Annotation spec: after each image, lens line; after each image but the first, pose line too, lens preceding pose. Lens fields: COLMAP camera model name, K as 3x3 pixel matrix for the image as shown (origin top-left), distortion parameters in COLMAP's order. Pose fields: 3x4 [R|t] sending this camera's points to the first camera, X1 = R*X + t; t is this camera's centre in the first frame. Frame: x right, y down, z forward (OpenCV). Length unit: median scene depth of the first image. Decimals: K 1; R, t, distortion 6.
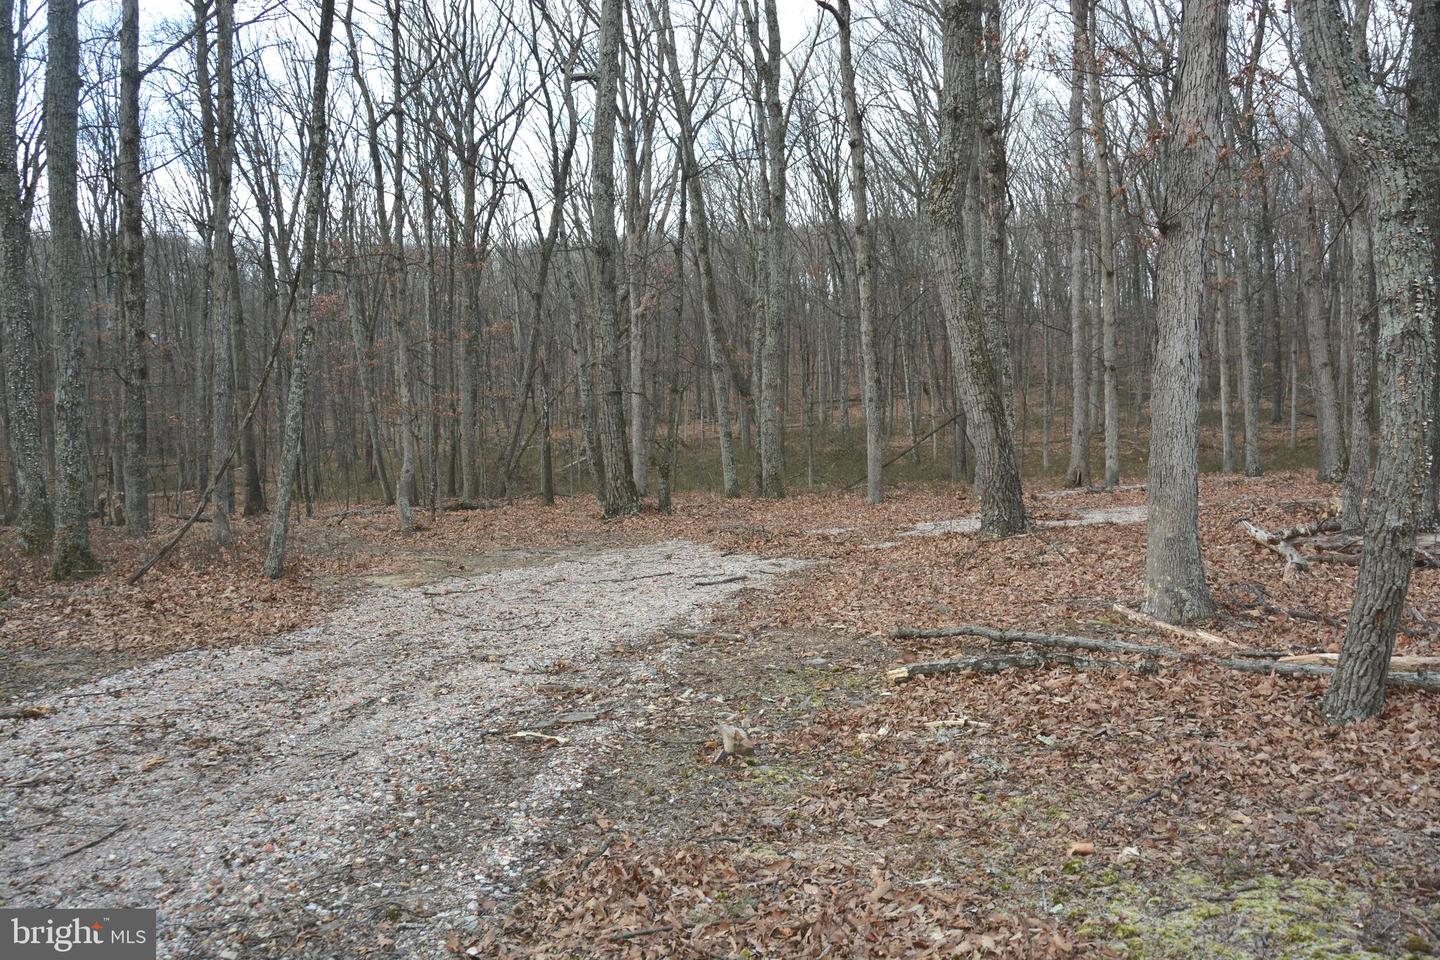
lens RADIAL K [[1155.4, 0, 722.2], [0, 1155.4, 484.1], [0, 0, 1]] dist [-0.174521, 0.148712]
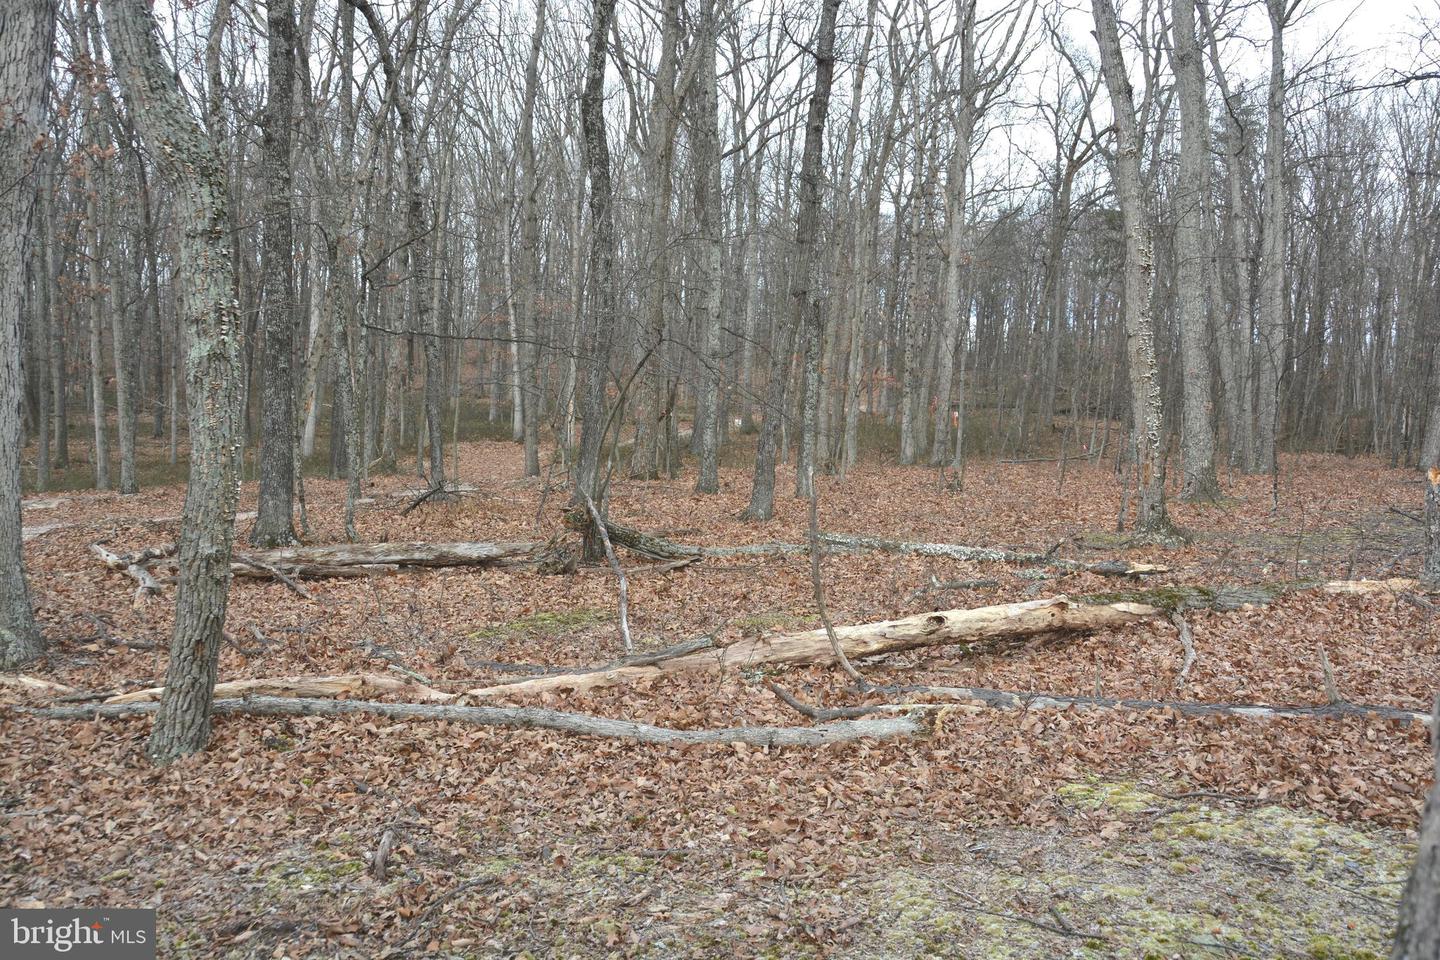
lens RADIAL K [[1155.4, 0, 722.2], [0, 1155.4, 484.1], [0, 0, 1]] dist [-0.174521, 0.148712]
pose [[0.604040, -0.010561, 0.796884, 0.095332], [0.020291, 0.999792, -0.002130, -0.011286], [-0.796696, 0.017456, 0.604128, 0.043269]]
